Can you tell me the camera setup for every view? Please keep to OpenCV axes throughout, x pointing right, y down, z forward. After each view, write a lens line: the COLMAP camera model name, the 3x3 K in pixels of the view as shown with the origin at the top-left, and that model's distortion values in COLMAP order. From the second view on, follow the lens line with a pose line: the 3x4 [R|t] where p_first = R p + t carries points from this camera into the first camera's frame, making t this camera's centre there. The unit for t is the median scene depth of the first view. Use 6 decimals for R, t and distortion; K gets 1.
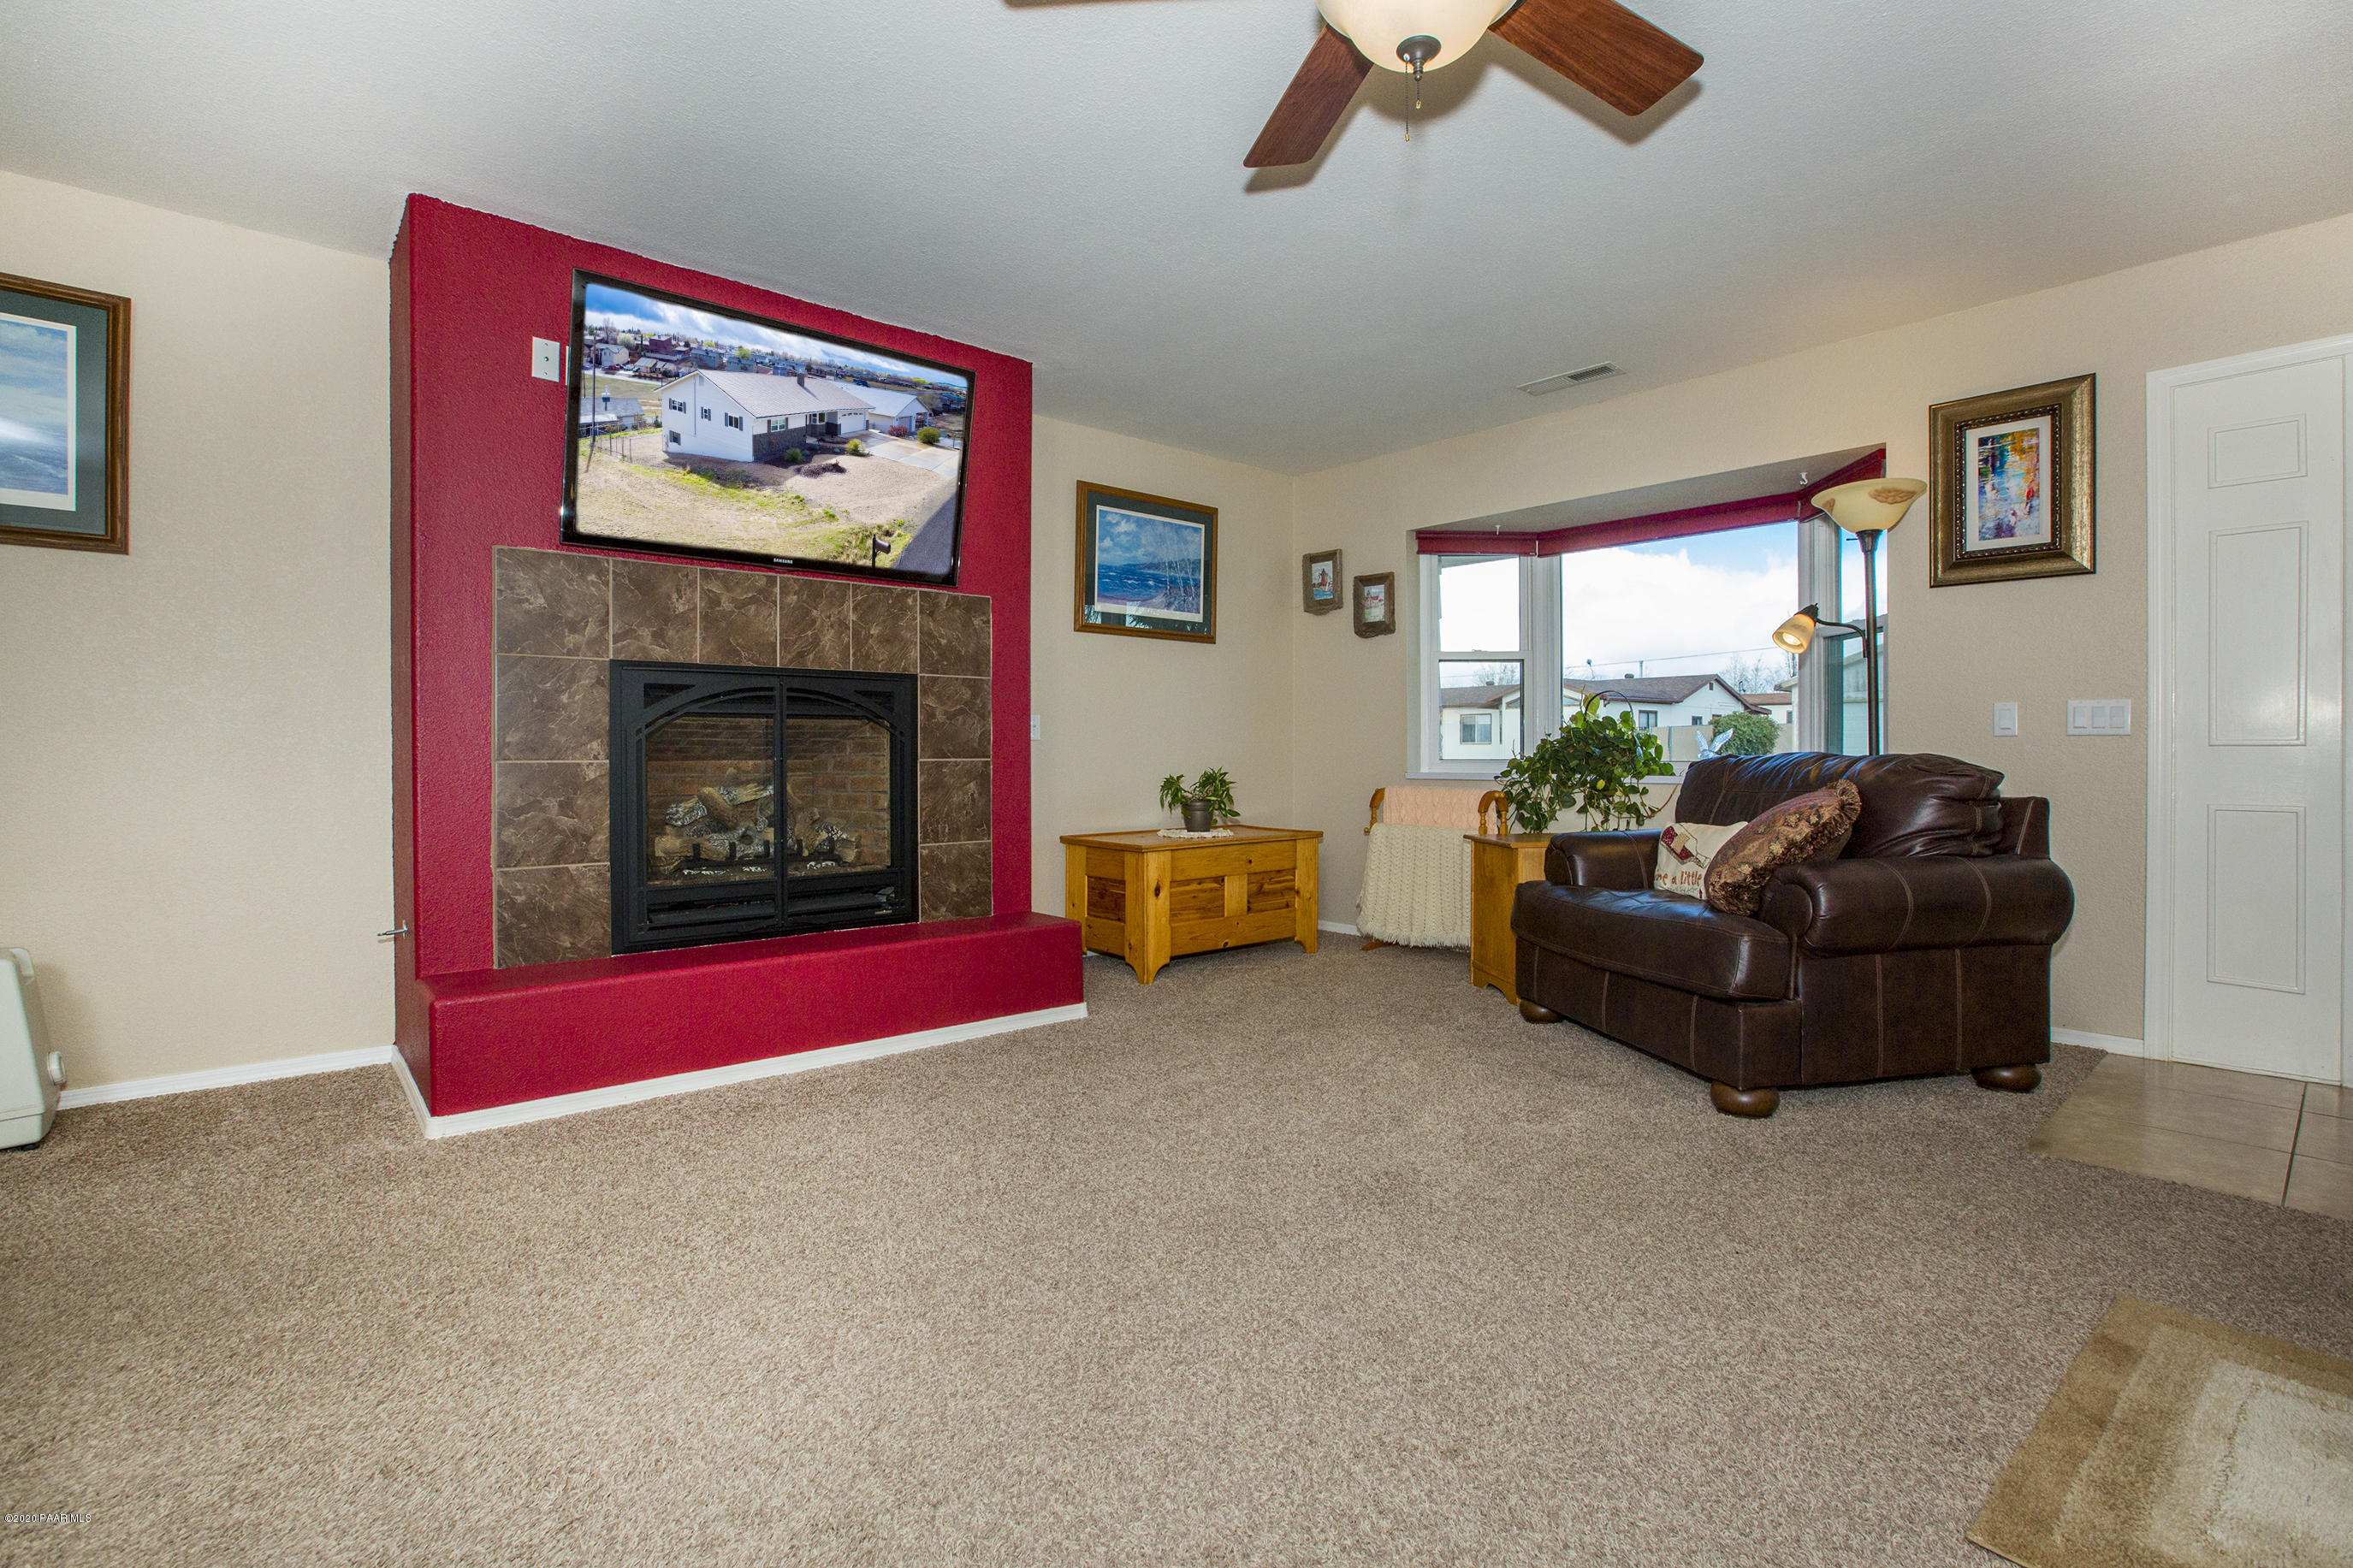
lens RADIAL K [[1094.8, 0, 1176.5], [0, 1094.8, 784.0], [0, 0, 1]] dist [-0.051465, 0.019230]
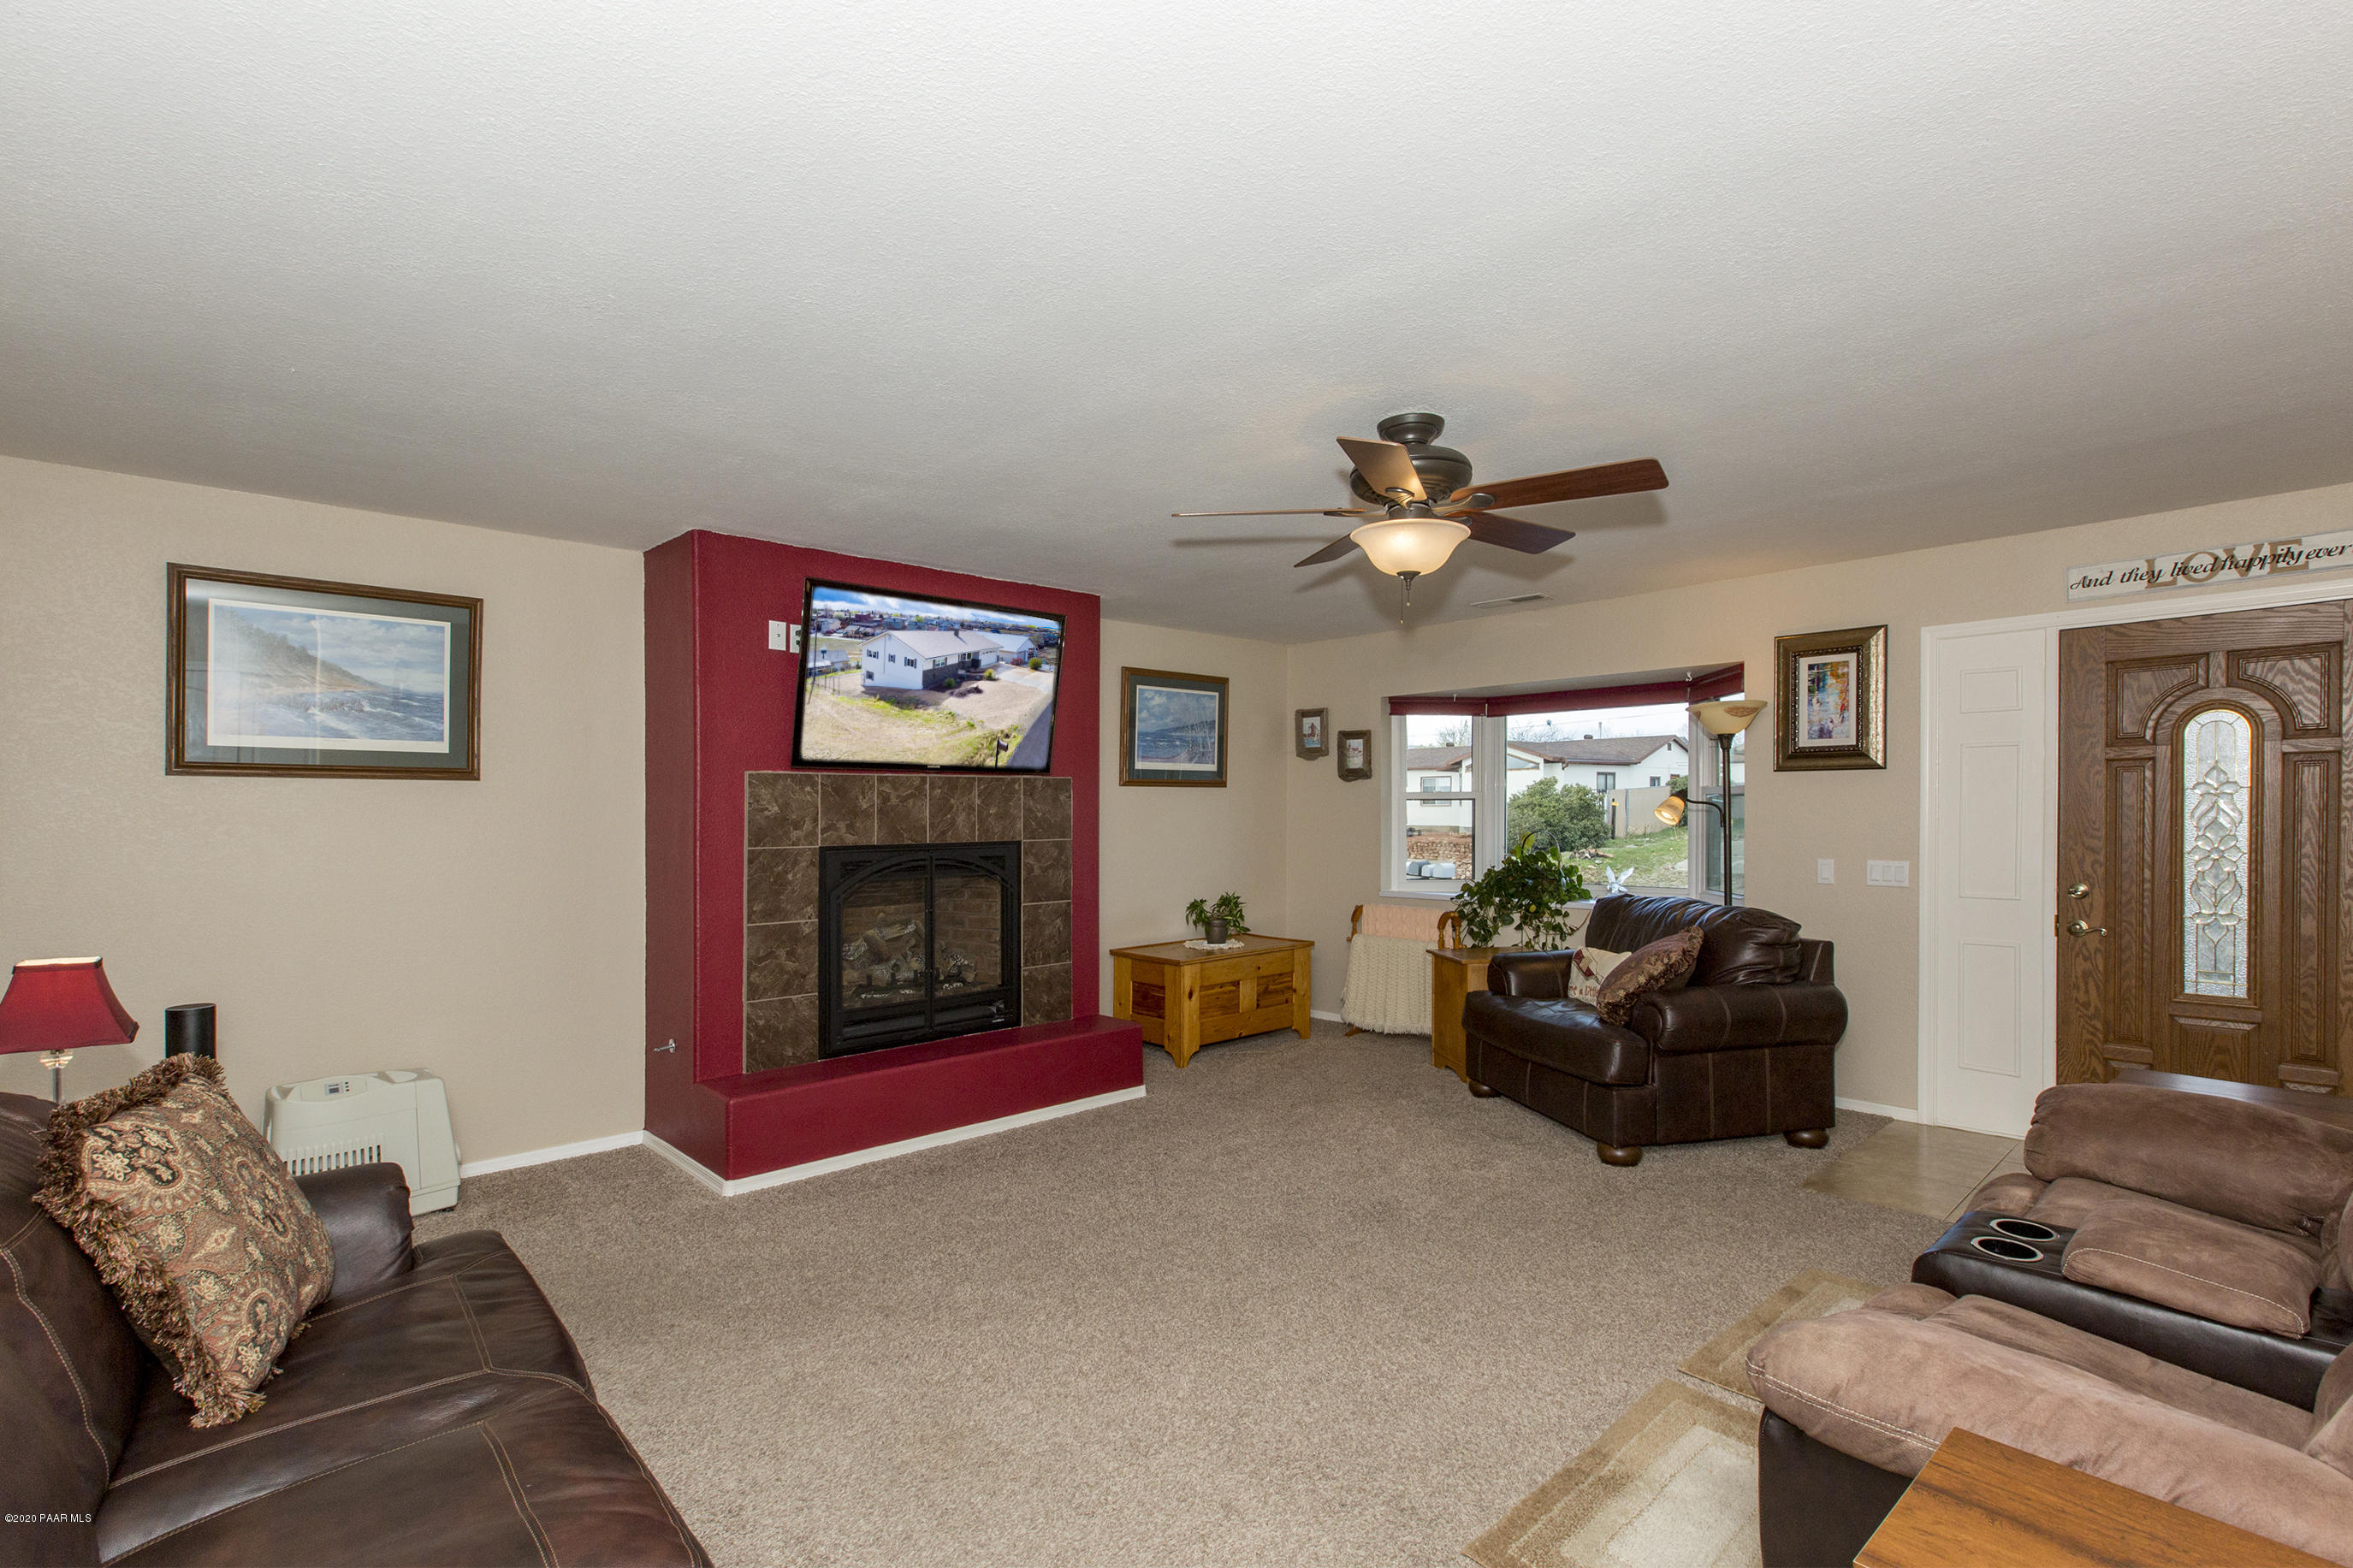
lens RADIAL K [[1125.7, 0, 1186.3], [0, 1125.7, 828.1], [0, 0, 1]] dist [0.001937, 0.000312]
pose [[0.998832, -0.000741, 0.048318, -0.103906], [0.001005, 0.999985, -0.005446, -0.109528], [-0.048313, 0.005489, 0.998817, -0.388453]]
